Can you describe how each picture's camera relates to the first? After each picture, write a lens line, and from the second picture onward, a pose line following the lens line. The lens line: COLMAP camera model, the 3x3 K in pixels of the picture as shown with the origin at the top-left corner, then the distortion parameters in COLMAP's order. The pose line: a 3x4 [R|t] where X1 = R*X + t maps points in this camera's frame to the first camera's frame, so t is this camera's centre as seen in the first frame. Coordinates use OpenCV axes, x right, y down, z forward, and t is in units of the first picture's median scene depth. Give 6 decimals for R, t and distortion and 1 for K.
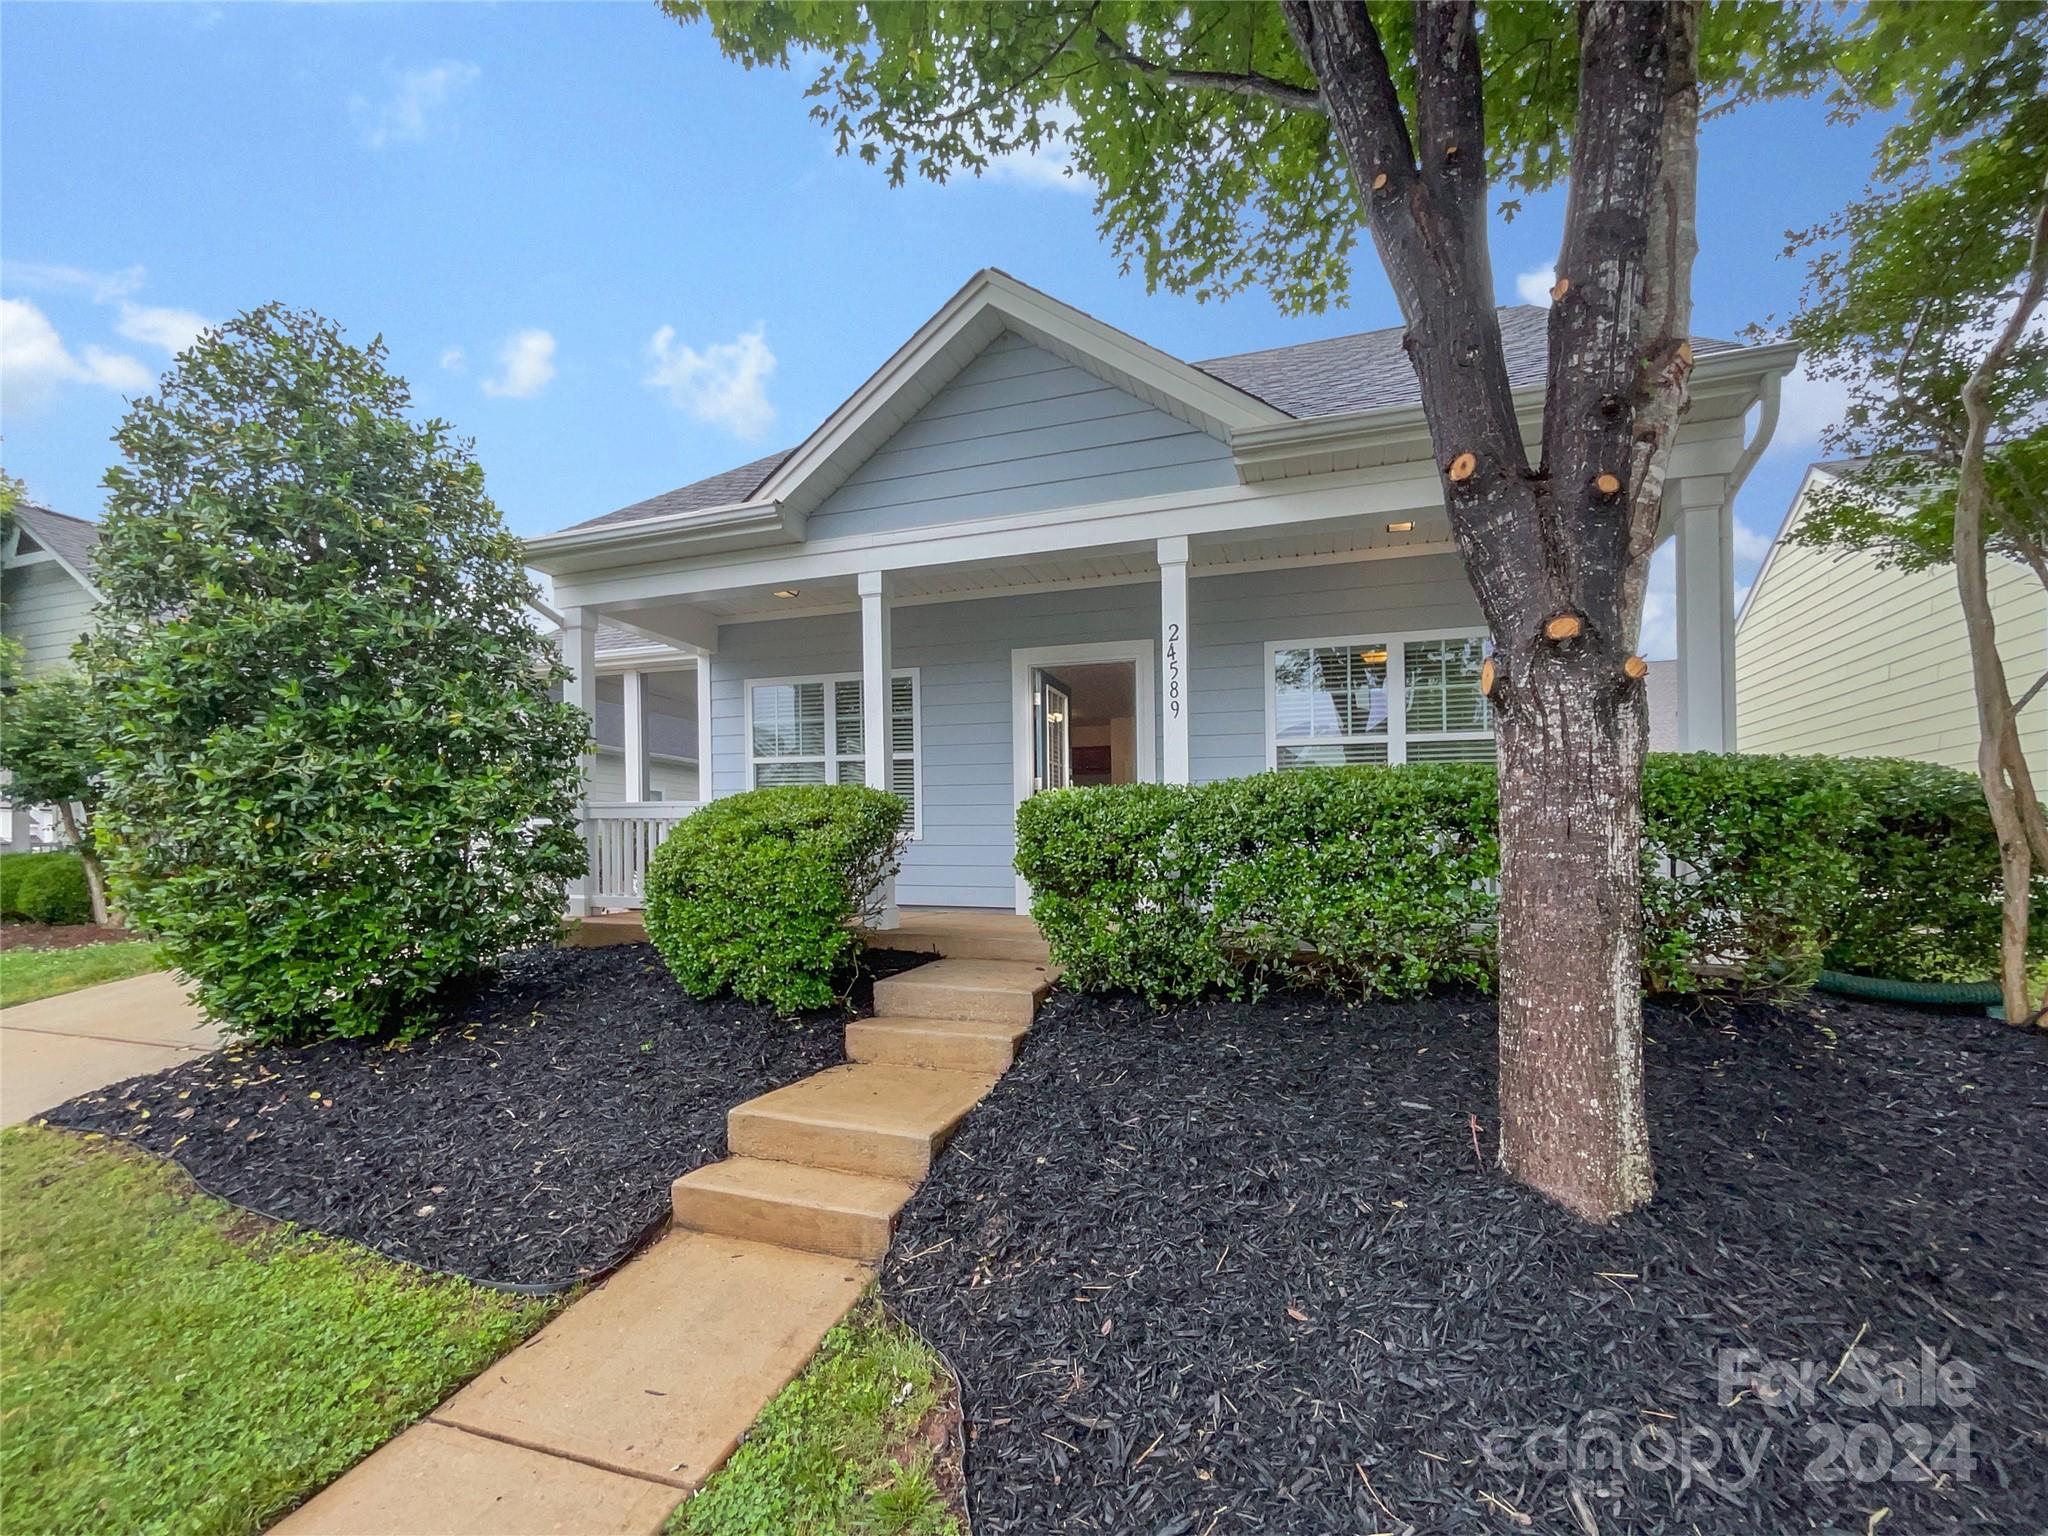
lens RADIAL K [[840.9, 0, 1024.0], [0, 840.9, 809.9], [0, 0, 1]] dist [-0.002379, 0.000135]
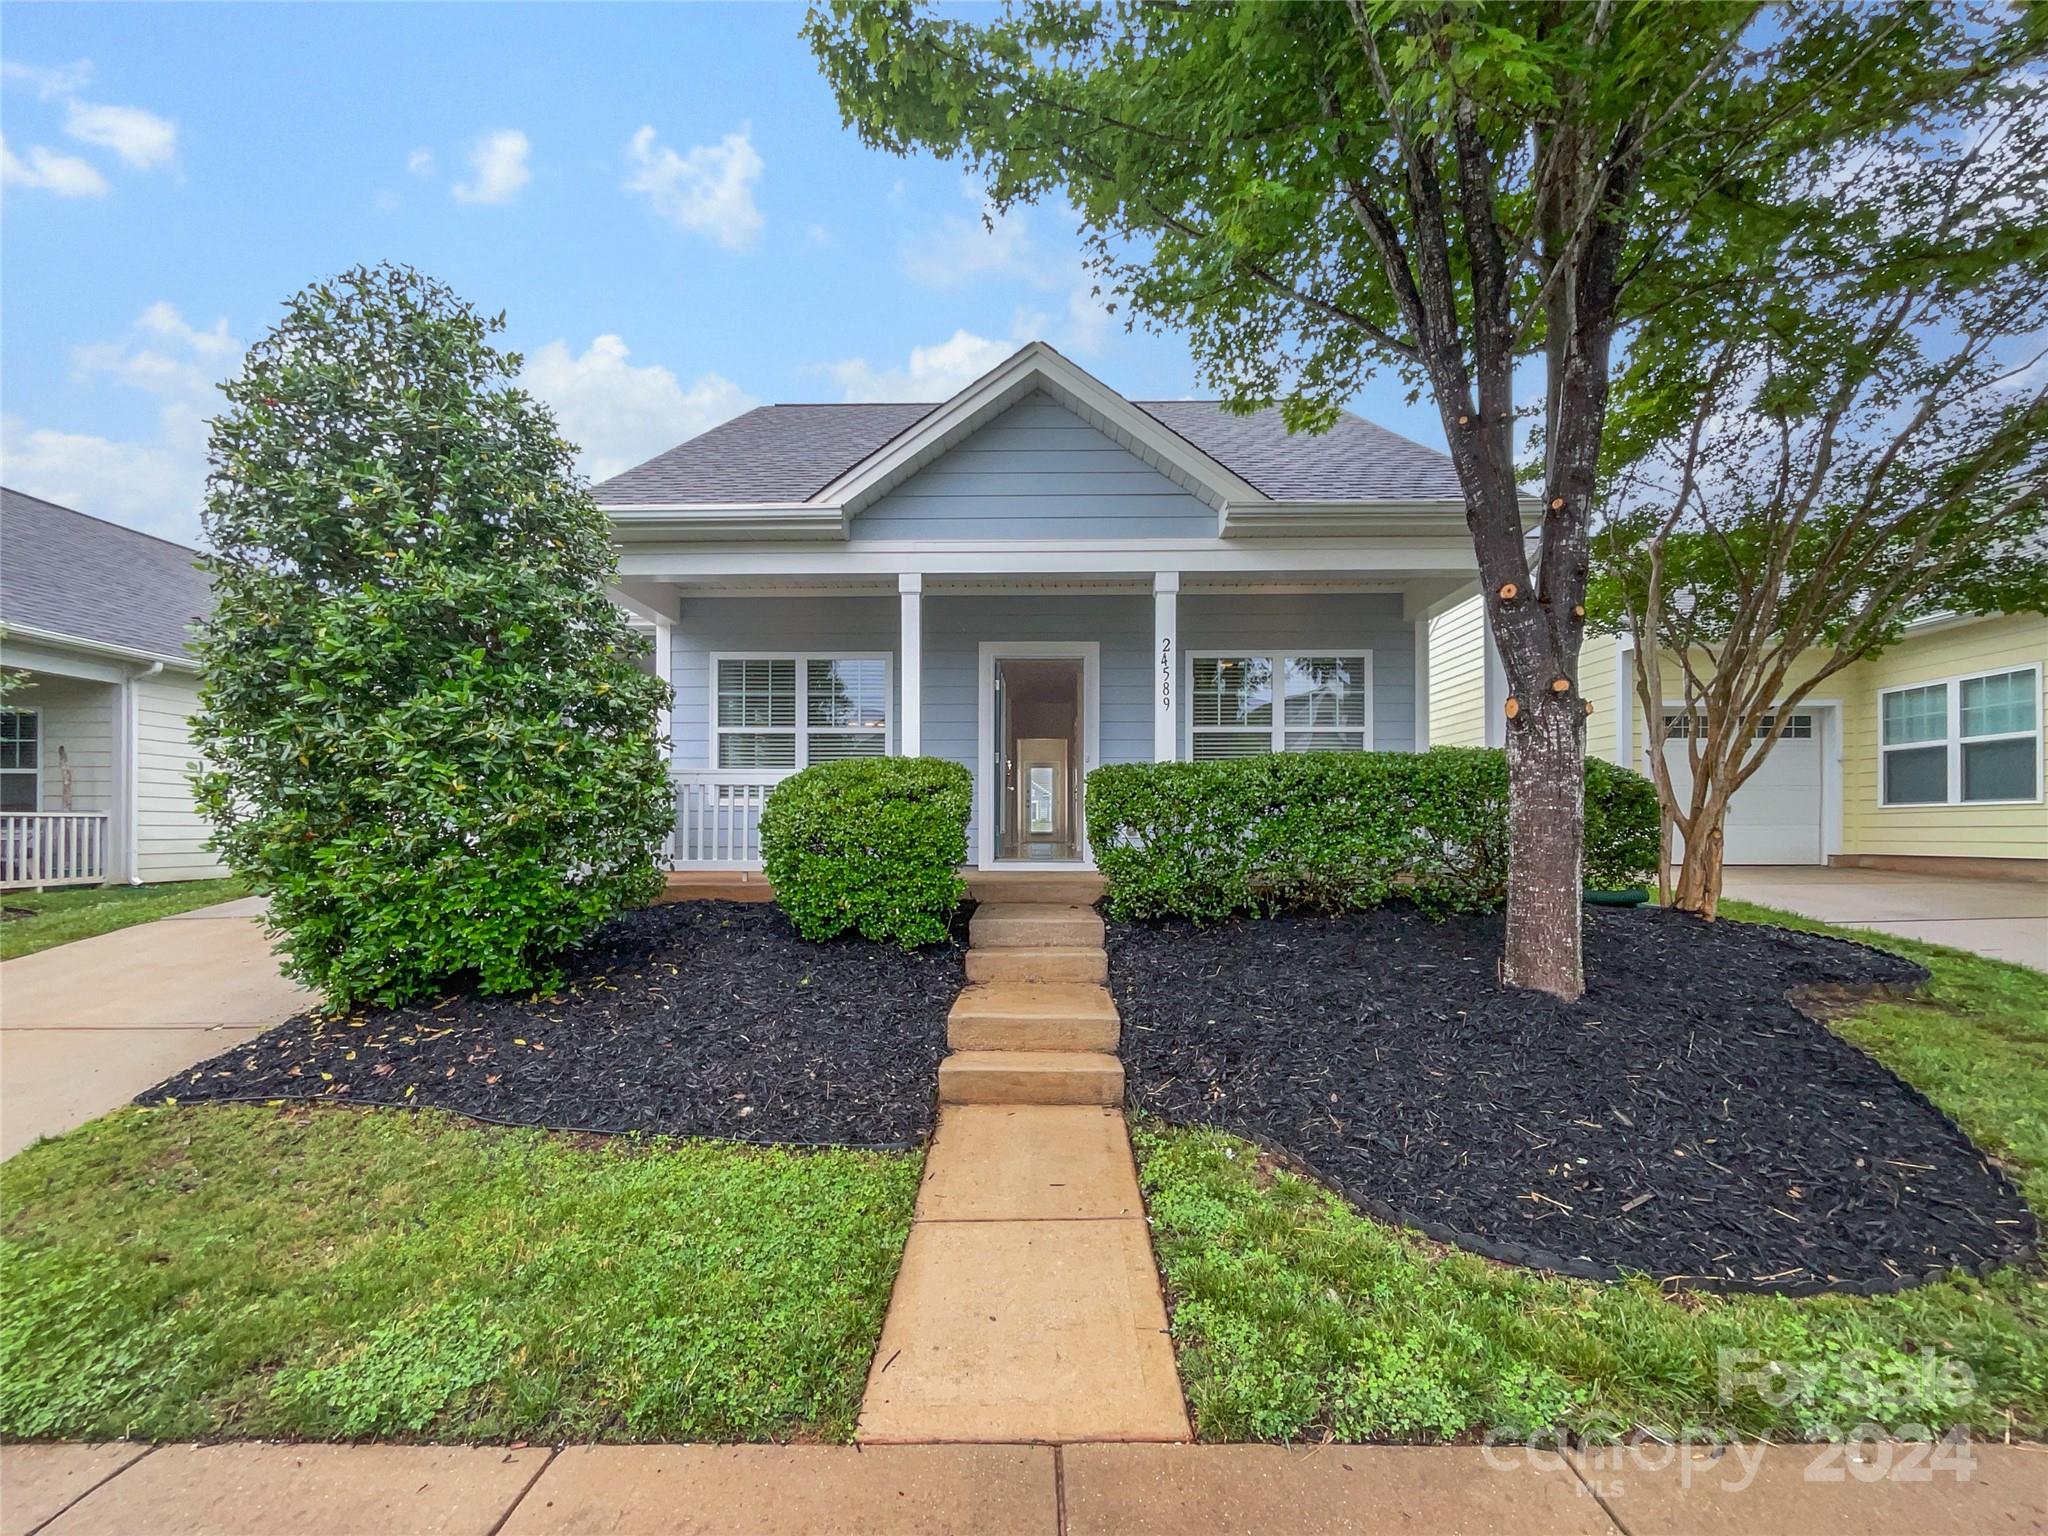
lens RADIAL K [[832.9, 0, 1032.5], [0, 832.9, 776.2], [0, 0, 1]] dist [-0.002233, 0.000080]
pose [[0.947756, 0.012178, 0.318765, -0.531830], [-0.010045, 0.999915, -0.008334, 0.006150], [-0.318839, 0.004697, 0.947797, -0.190329]]
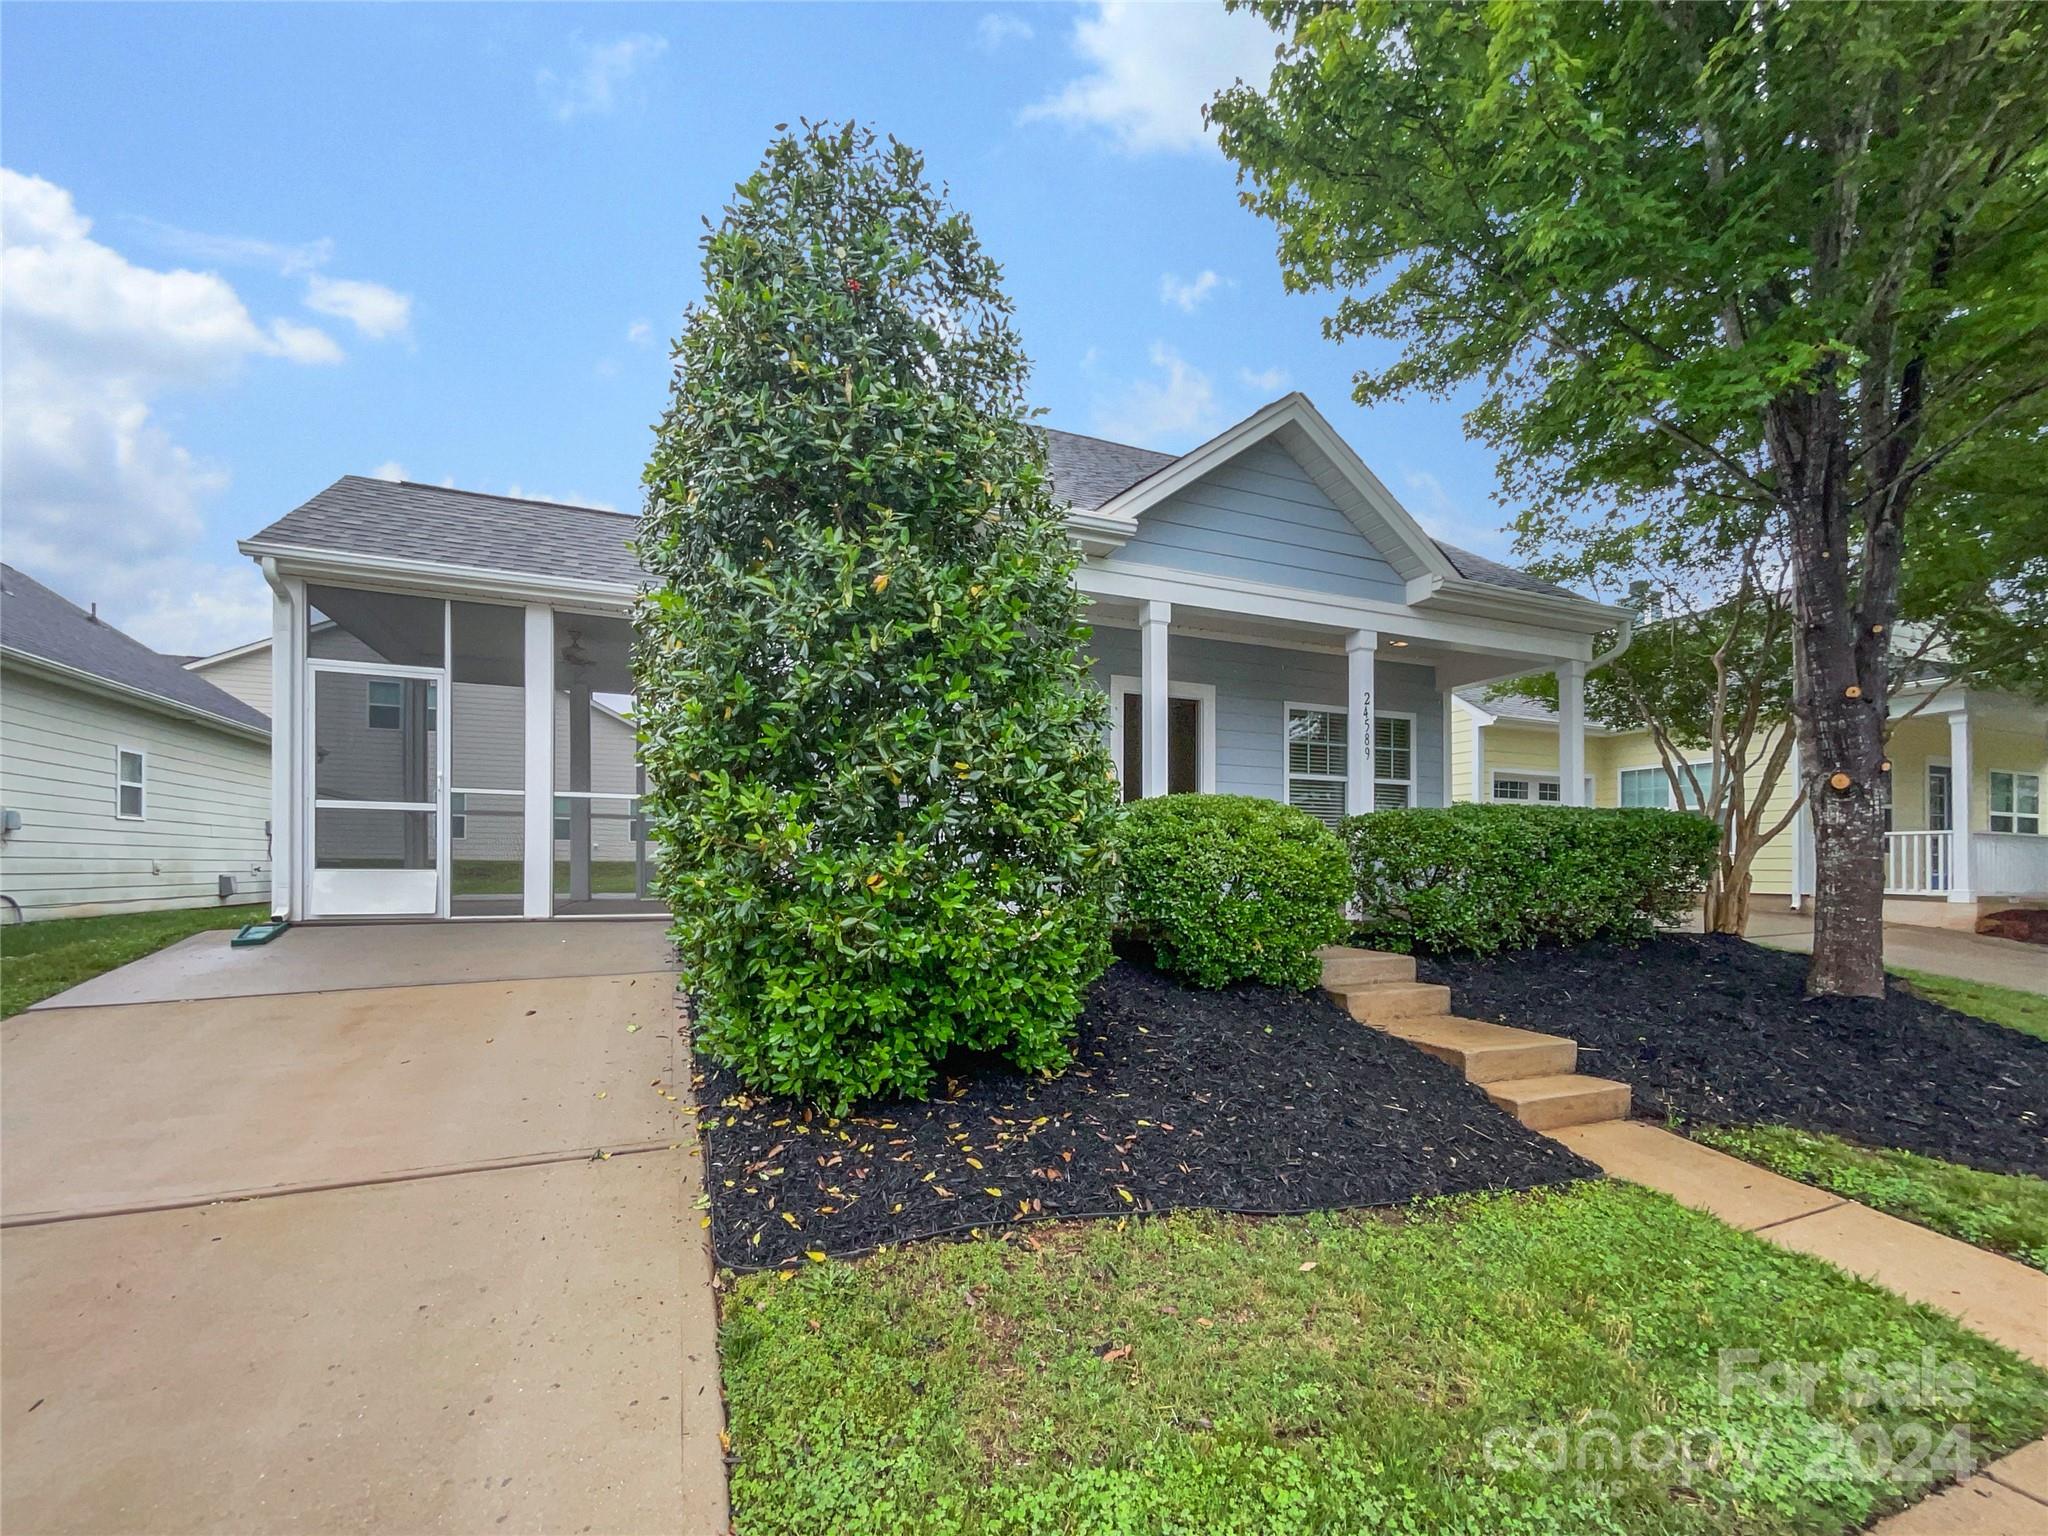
lens RADIAL K [[840.9, 0, 1024.0], [0, 840.9, 809.9], [0, 0, 1]] dist [-0.002379, 0.000135]
pose [[0.754787, 0.041505, 0.654656, -1.429128], [-0.039200, 0.999067, -0.018144, 0.028005], [-0.654798, -0.011968, 0.755710, 0.379654]]
